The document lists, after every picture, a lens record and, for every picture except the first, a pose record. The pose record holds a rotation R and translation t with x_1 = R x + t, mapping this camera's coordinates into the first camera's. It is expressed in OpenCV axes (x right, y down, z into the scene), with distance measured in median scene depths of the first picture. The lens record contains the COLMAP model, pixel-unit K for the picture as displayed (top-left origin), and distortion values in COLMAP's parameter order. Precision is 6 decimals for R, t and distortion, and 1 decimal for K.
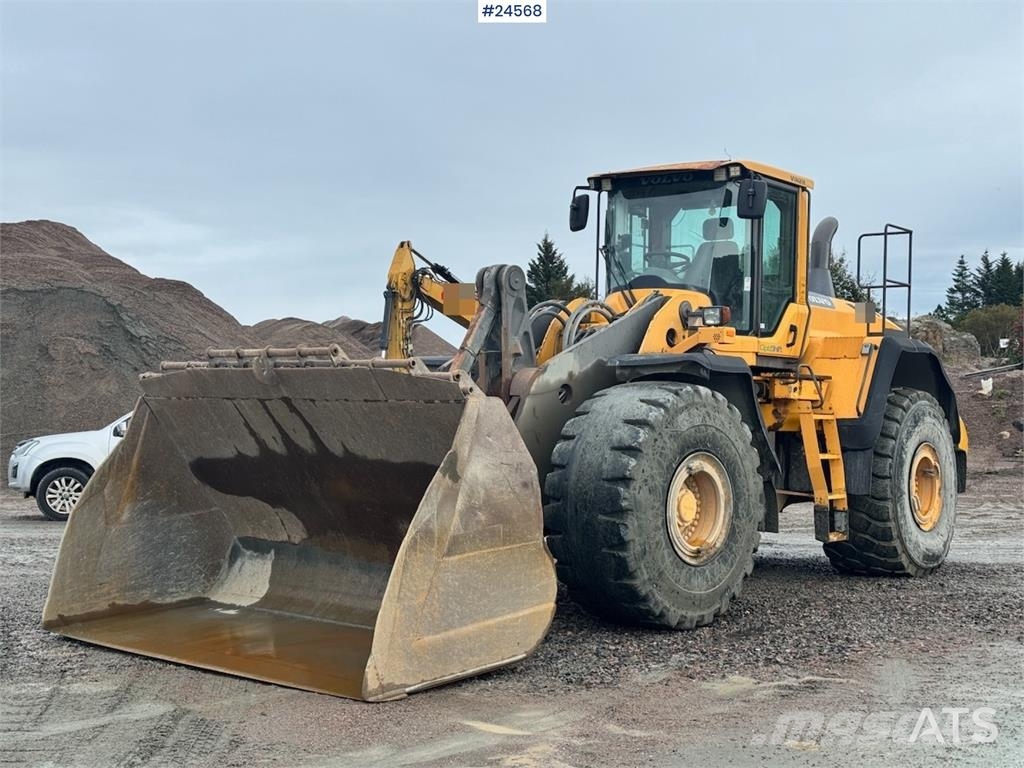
lens RADIAL K [[1423.9, 0, 513.3], [0, 1423.9, 394.8], [0, 0, 1]] dist [0.146899, 0.000000]
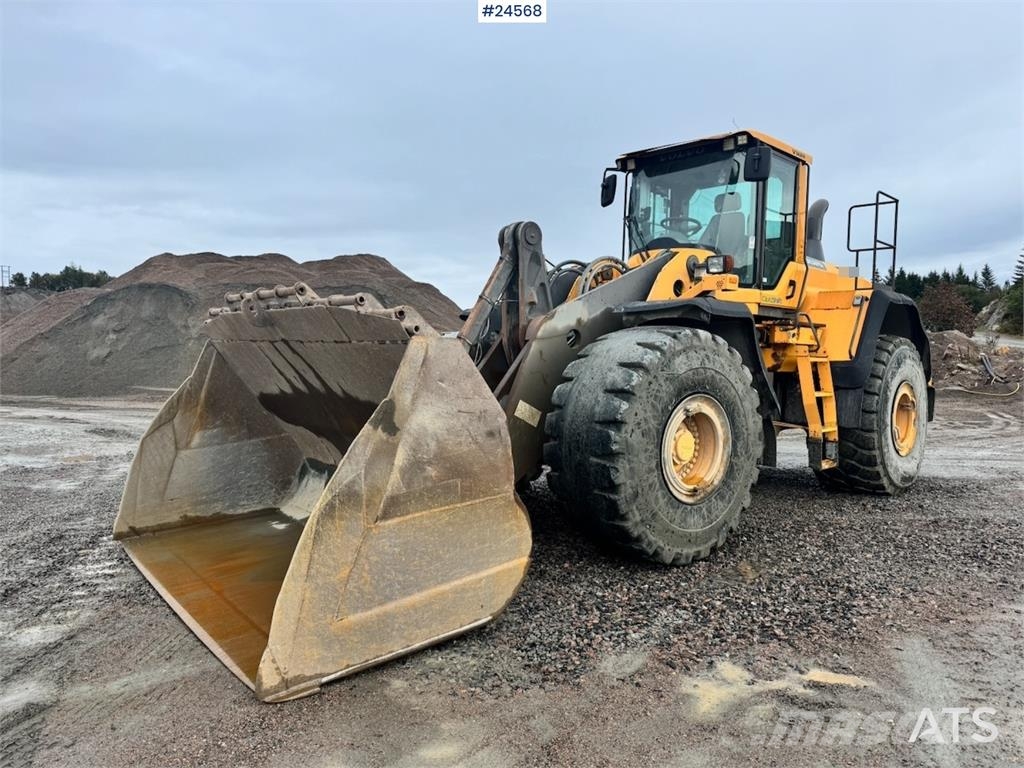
lens RADIAL K [[717.1, 0, 512.9], [0, 717.1, 388.7], [0, 0, 1]] dist [0.093087, -0.125567]
pose [[0.987818, 0.010486, -0.155259, 0.078941], [-0.001408, 0.998289, 0.058460, 0.006080], [0.155606, -0.057530, 0.986143, 0.465008]]
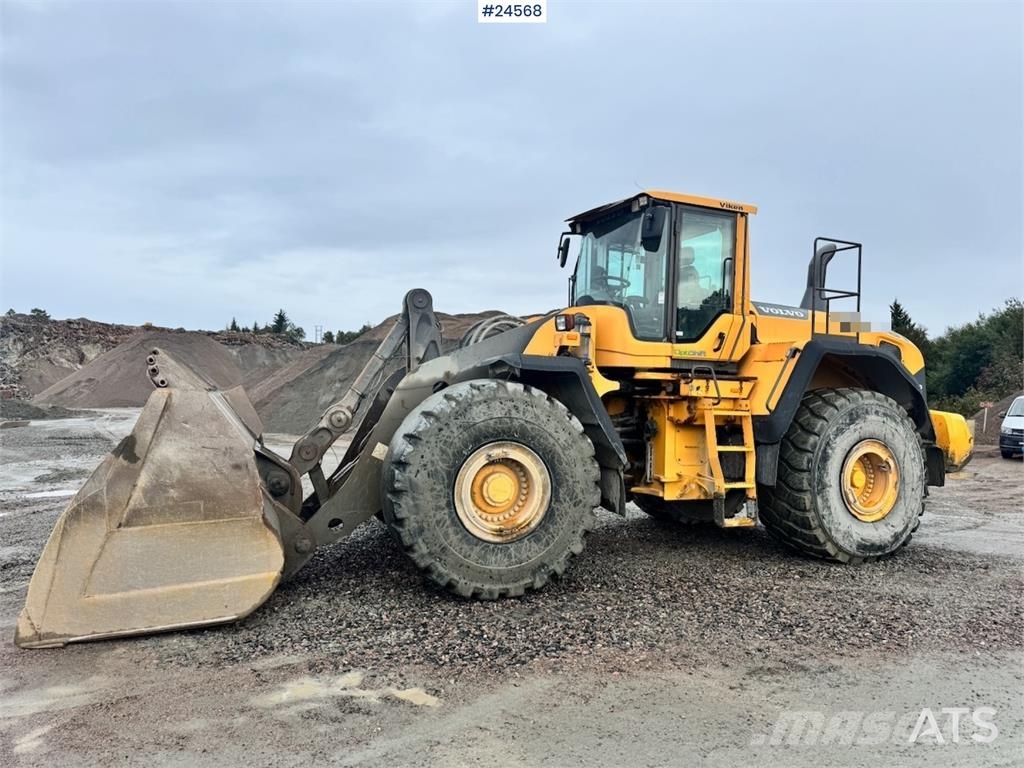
lens RADIAL K [[717.1, 0, 512.6], [0, 717.1, 385.3], [0, 0, 1]] dist [0.093087, -0.125567]
pose [[0.874060, 0.003331, -0.485807, 0.405762], [-0.010259, 0.999880, -0.011603, 0.002455], [0.485710, 0.015126, 0.873989, 0.506828]]
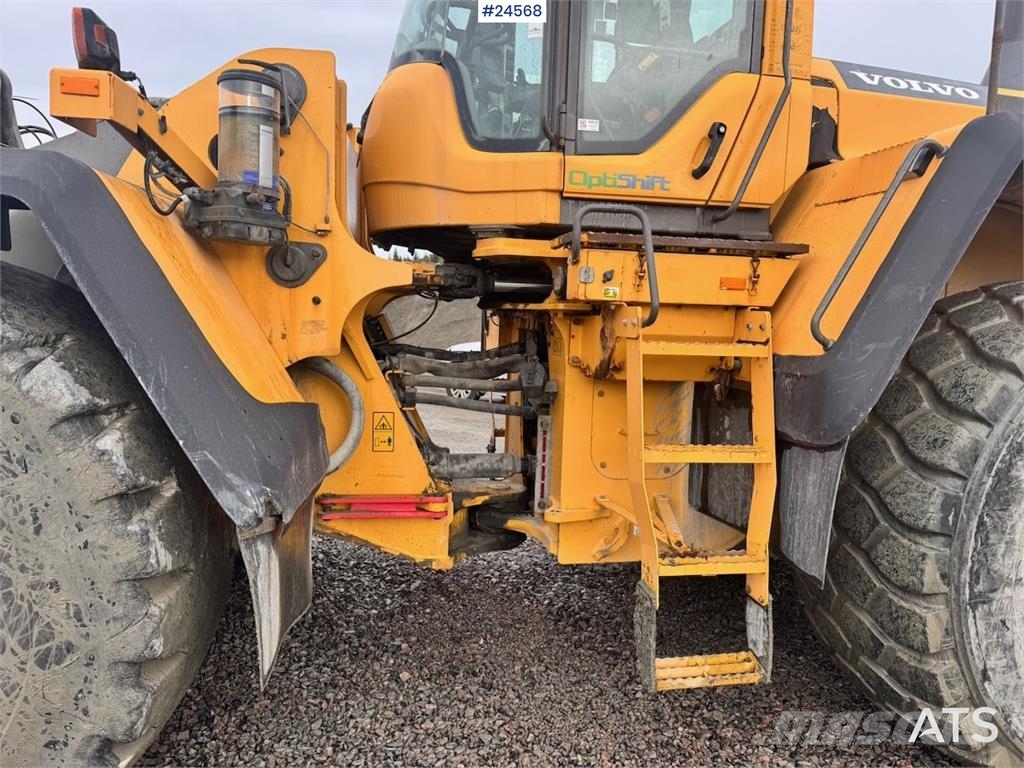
lens RADIAL K [[717.1, 0, 524.1], [0, 717.1, 392.9], [0, 0, 1]] dist [0.093087, -0.125567]
pose [[0.757416, 0.074873, -0.648625, 0.361520], [-0.013131, 0.994949, 0.099518, 0.010049], [0.652800, -0.066859, 0.754574, 0.984047]]
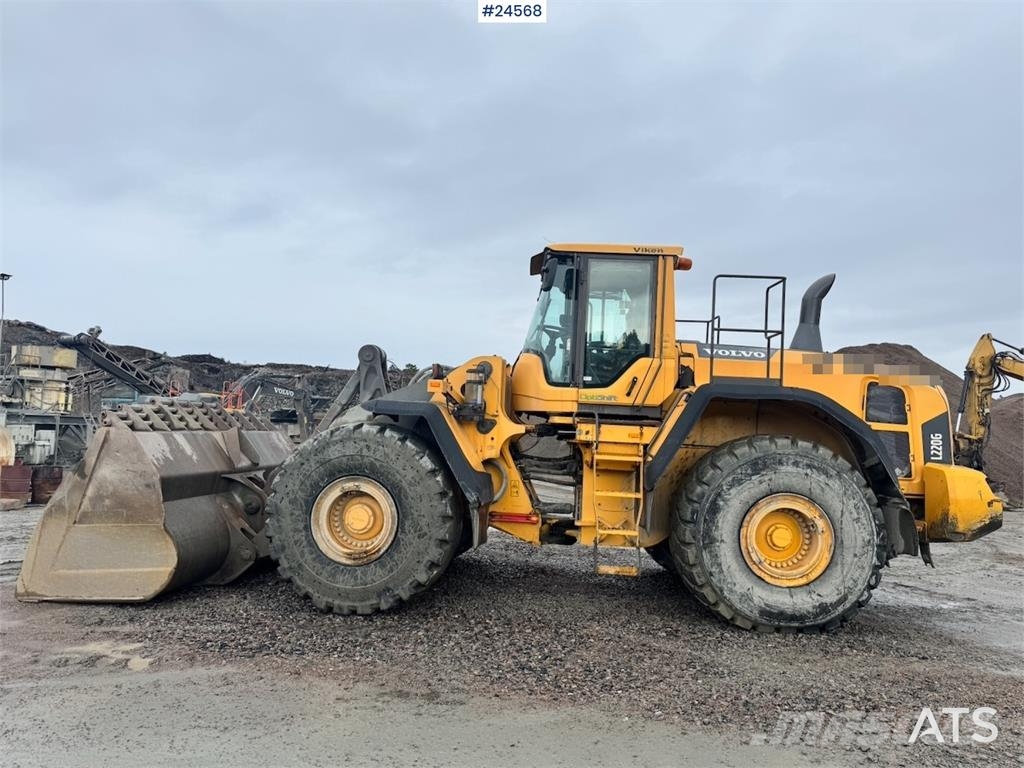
lens RADIAL K [[717.1, 0, 512.9], [0, 717.1, 384.3], [0, 0, 1]] dist [0.093087, -0.125567]
pose [[0.577380, -0.039247, -0.815532, 0.741782], [-0.025495, 0.997490, -0.066054, -0.003313], [0.816078, 0.058931, 0.574930, 0.728948]]
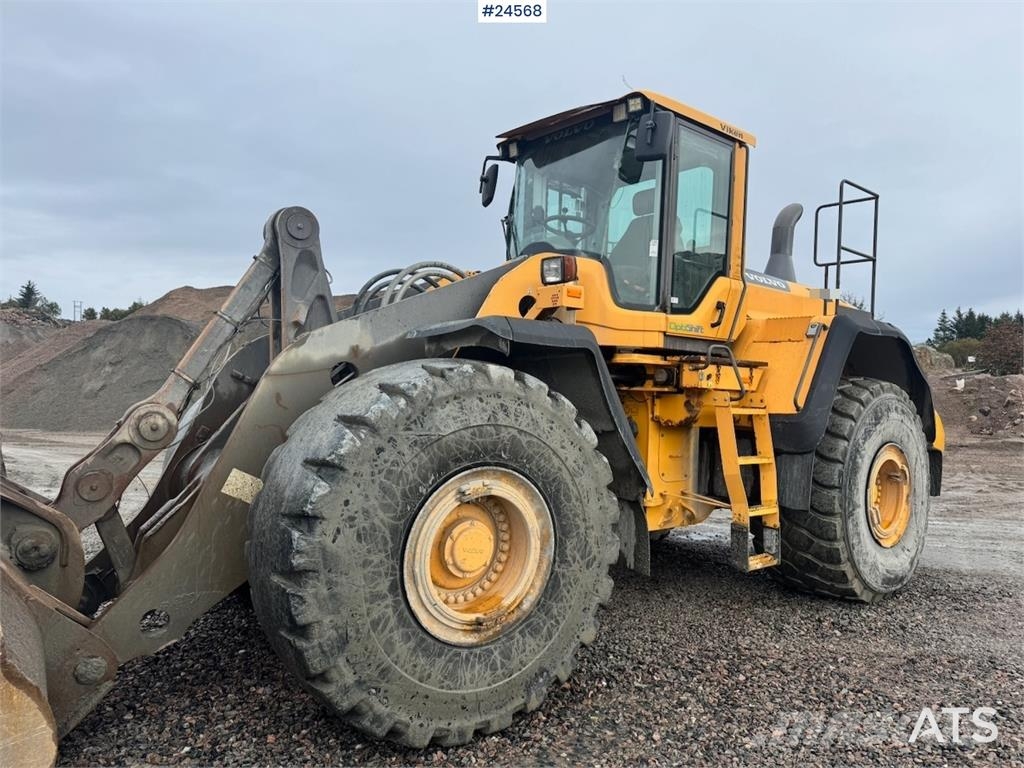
lens RADIAL K [[717.1, 0, 513.9], [0, 717.1, 390.4], [0, 0, 1]] dist [0.093087, -0.125567]
pose [[0.973491, 0.017742, -0.228036, 0.214721], [-0.016095, 0.999829, 0.009083, 0.002389], [0.228158, -0.005172, 0.973610, 0.681695]]
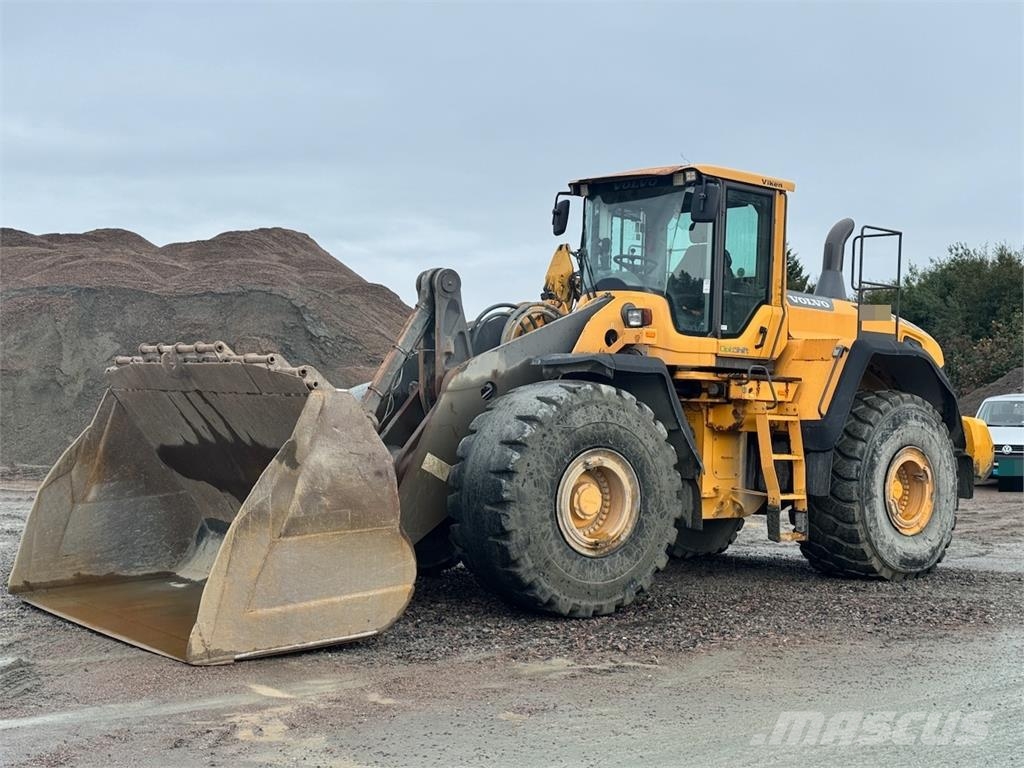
lens RADIAL K [[1423.9, 0, 508.9], [0, 1423.9, 399.3], [0, 0, 1]] dist [0.146899, 0.000000]
pose [[0.981605, 0.014095, -0.190400, 0.260726], [-0.013738, 0.999901, 0.003198, 0.002030], [0.190426, -0.000523, 0.981701, -0.031032]]
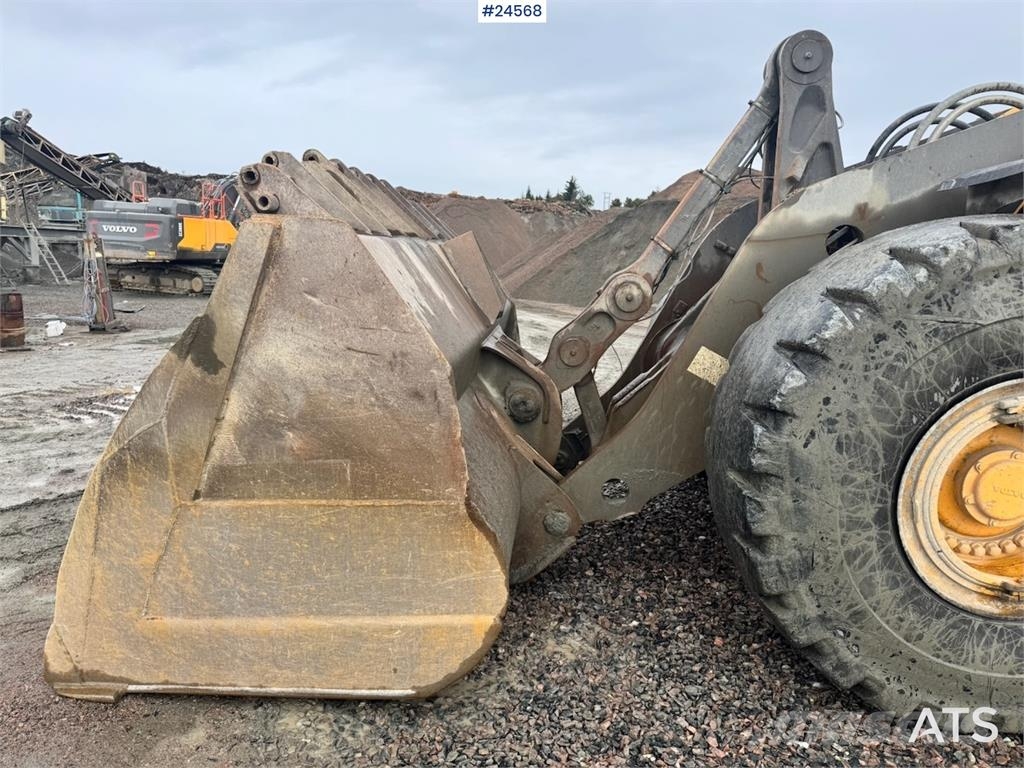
lens RADIAL K [[717.1, 0, 516.4], [0, 717.1, 390.1], [0, 0, 1]] dist [0.093087, -0.125567]
pose [[0.629952, 0.163990, -0.759123, 0.195645], [-0.038797, 0.982877, 0.180131, 0.010456], [0.775665, -0.084022, 0.625528, 0.729601]]
